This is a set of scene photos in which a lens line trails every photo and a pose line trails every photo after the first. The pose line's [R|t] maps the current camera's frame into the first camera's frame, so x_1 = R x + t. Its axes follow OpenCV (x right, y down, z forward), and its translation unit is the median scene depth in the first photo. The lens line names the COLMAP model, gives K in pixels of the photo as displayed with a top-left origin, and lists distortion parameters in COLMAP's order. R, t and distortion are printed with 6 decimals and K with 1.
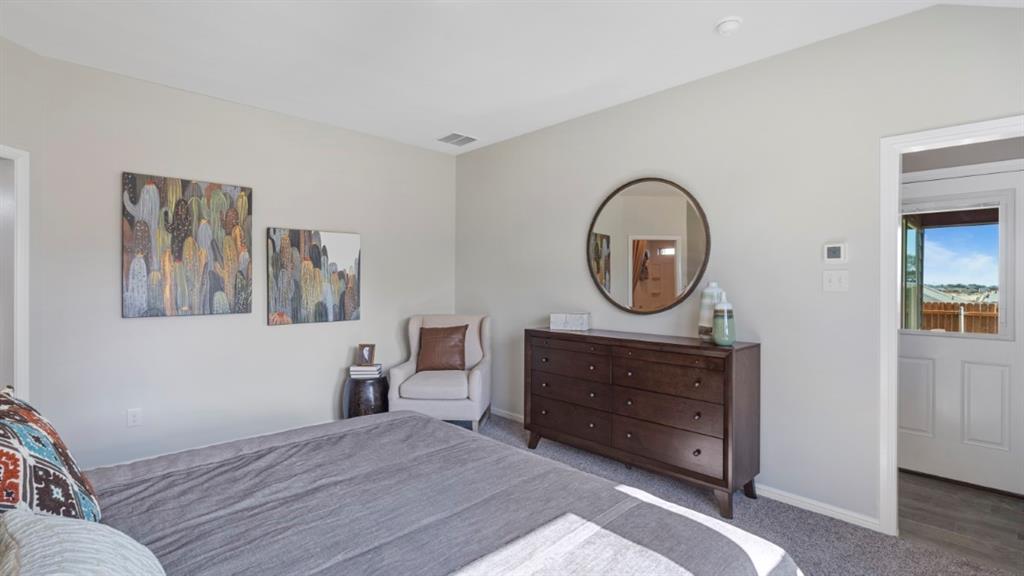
lens RADIAL K [[469.6, 0, 517.3], [0, 469.6, 283.6], [0, 0, 1]] dist [0.000435, 0.001014]
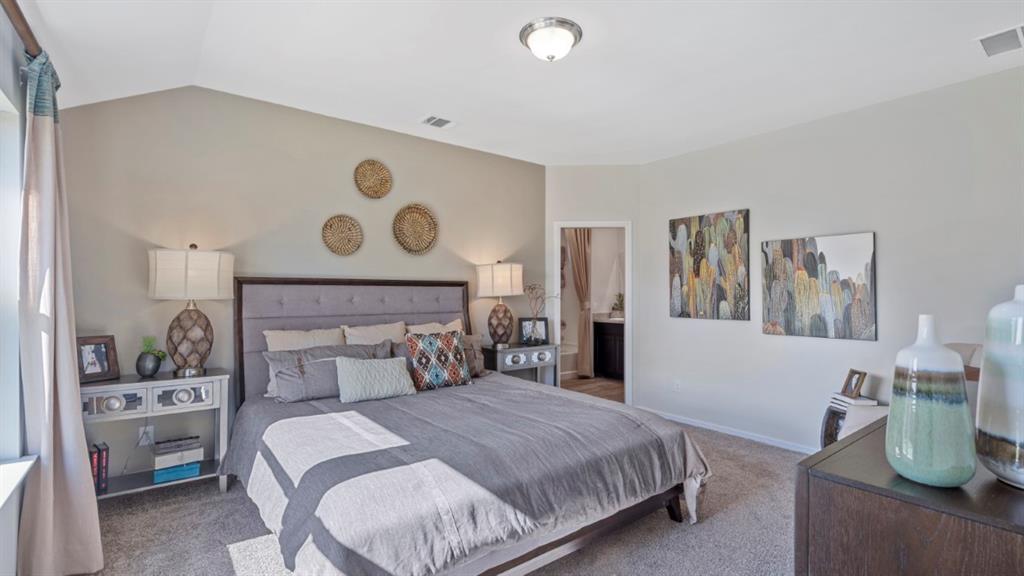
lens RADIAL K [[469.6, 0, 517.1], [0, 469.6, 292.4], [0, 0, 1]] dist [0.000435, 0.001014]
pose [[-0.112420, -0.004562, -0.993650, 0.616682], [-0.005318, 0.999978, -0.003990, 0.002760], [0.993646, 0.004836, -0.112442, 0.593305]]
